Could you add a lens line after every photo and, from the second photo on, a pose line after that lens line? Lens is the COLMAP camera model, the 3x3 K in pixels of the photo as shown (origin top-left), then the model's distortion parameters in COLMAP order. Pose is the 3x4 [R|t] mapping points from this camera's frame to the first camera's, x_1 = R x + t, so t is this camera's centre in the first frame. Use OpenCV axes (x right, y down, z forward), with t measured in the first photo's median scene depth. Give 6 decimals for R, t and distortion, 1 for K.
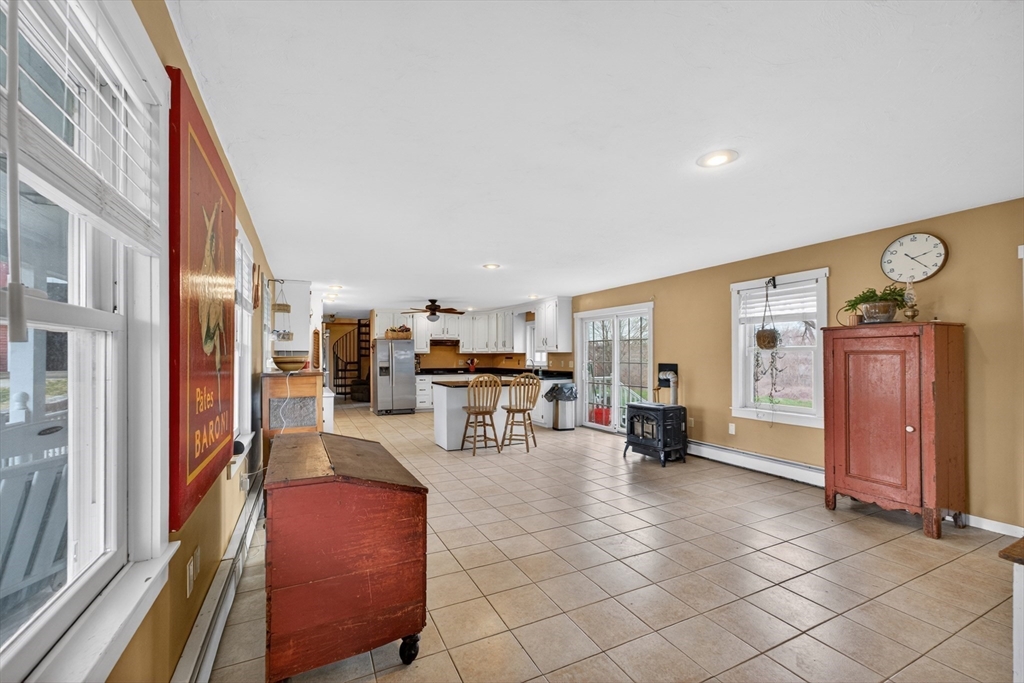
lens RADIAL K [[408.6, 0, 492.5], [0, 408.6, 352.8], [0, 0, 1]] dist [-0.000362, 0.000010]
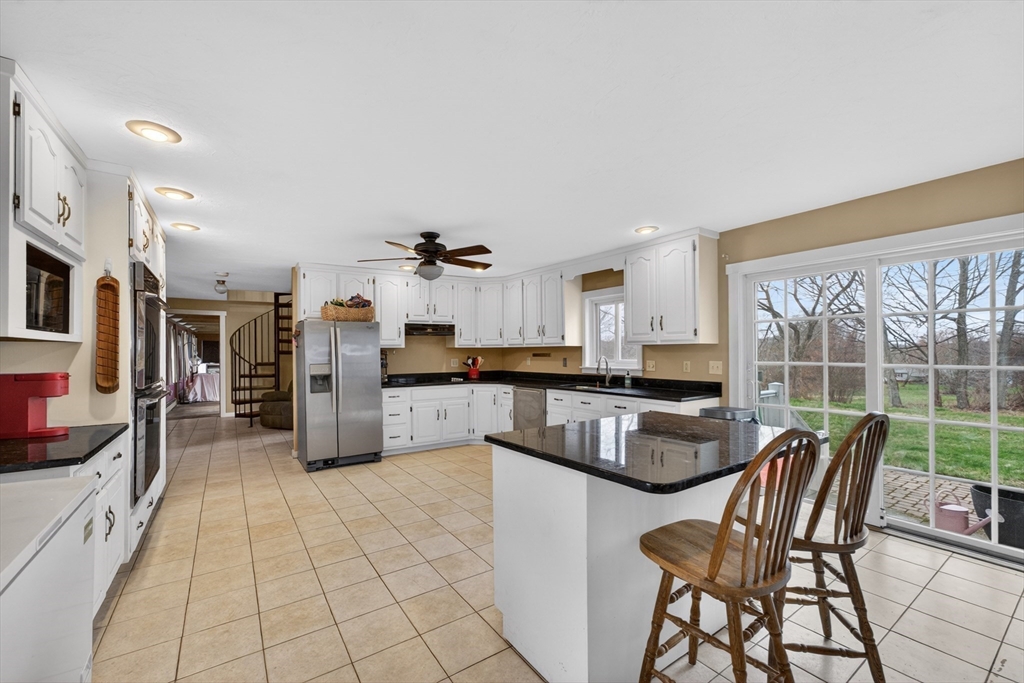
lens RADIAL K [[417.2, 0, 501.9], [0, 417.2, 349.5], [0, 0, 1]] dist [0.001205, 0.000298]
pose [[0.987449, -0.004656, 0.157873, -0.117775], [0.004165, 0.999985, 0.003438, 0.002378], [-0.157886, -0.002737, 0.987453, 0.430682]]
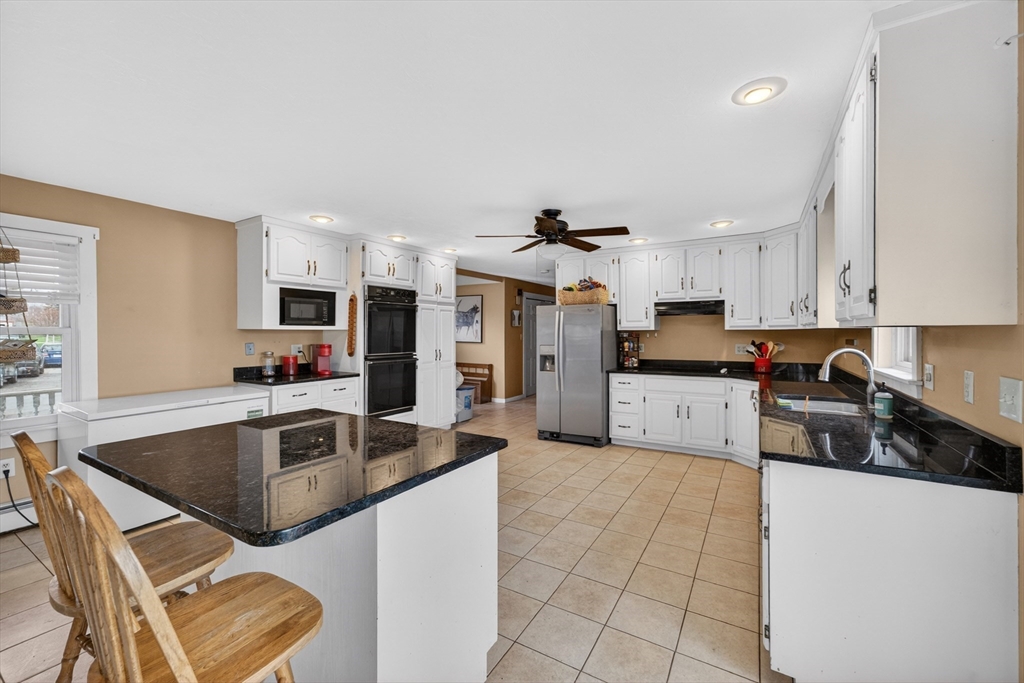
lens RADIAL K [[427.2, 0, 513.3], [0, 427.2, 326.9], [0, 0, 1]] dist [-0.068991, 0.000012]
pose [[0.576451, -0.007553, -0.817097, 0.177820], [0.006922, 0.999967, -0.004359, -0.001417], [0.817102, -0.003143, 0.576484, 0.589304]]
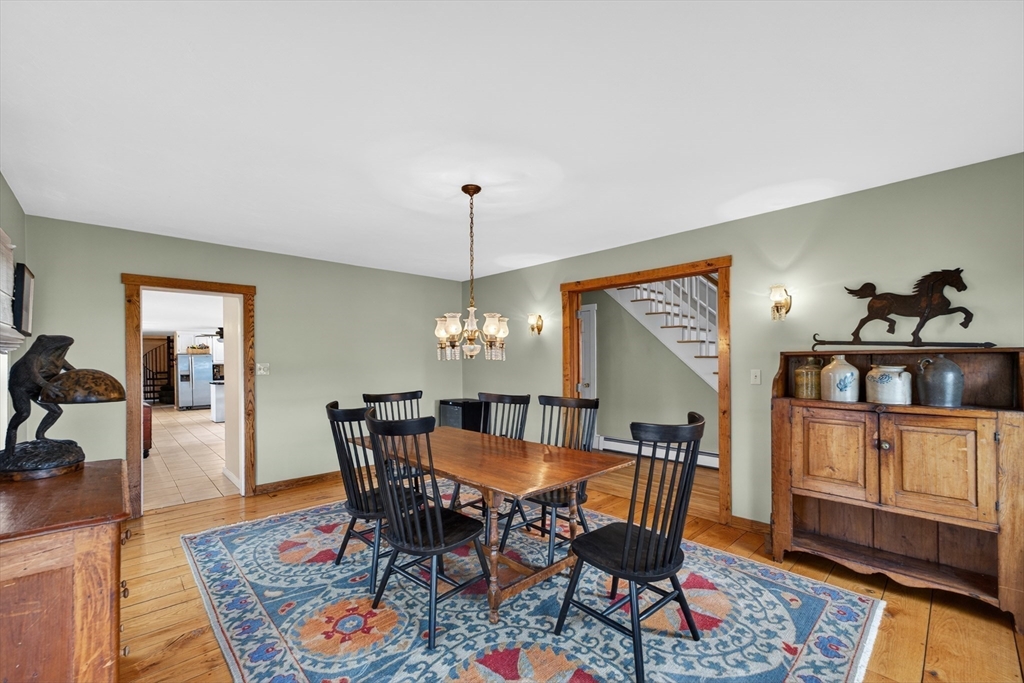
lens RADIAL K [[421.0, 0, 506.6], [0, 421.0, 366.1], [0, 0, 1]] dist [-0.000428, 0.000109]
pose [[0.946928, -0.003577, 0.321426, 0.279211], [0.000374, 0.999950, 0.010029, -0.007222], [-0.321445, -0.009376, 0.946882, -0.623039]]
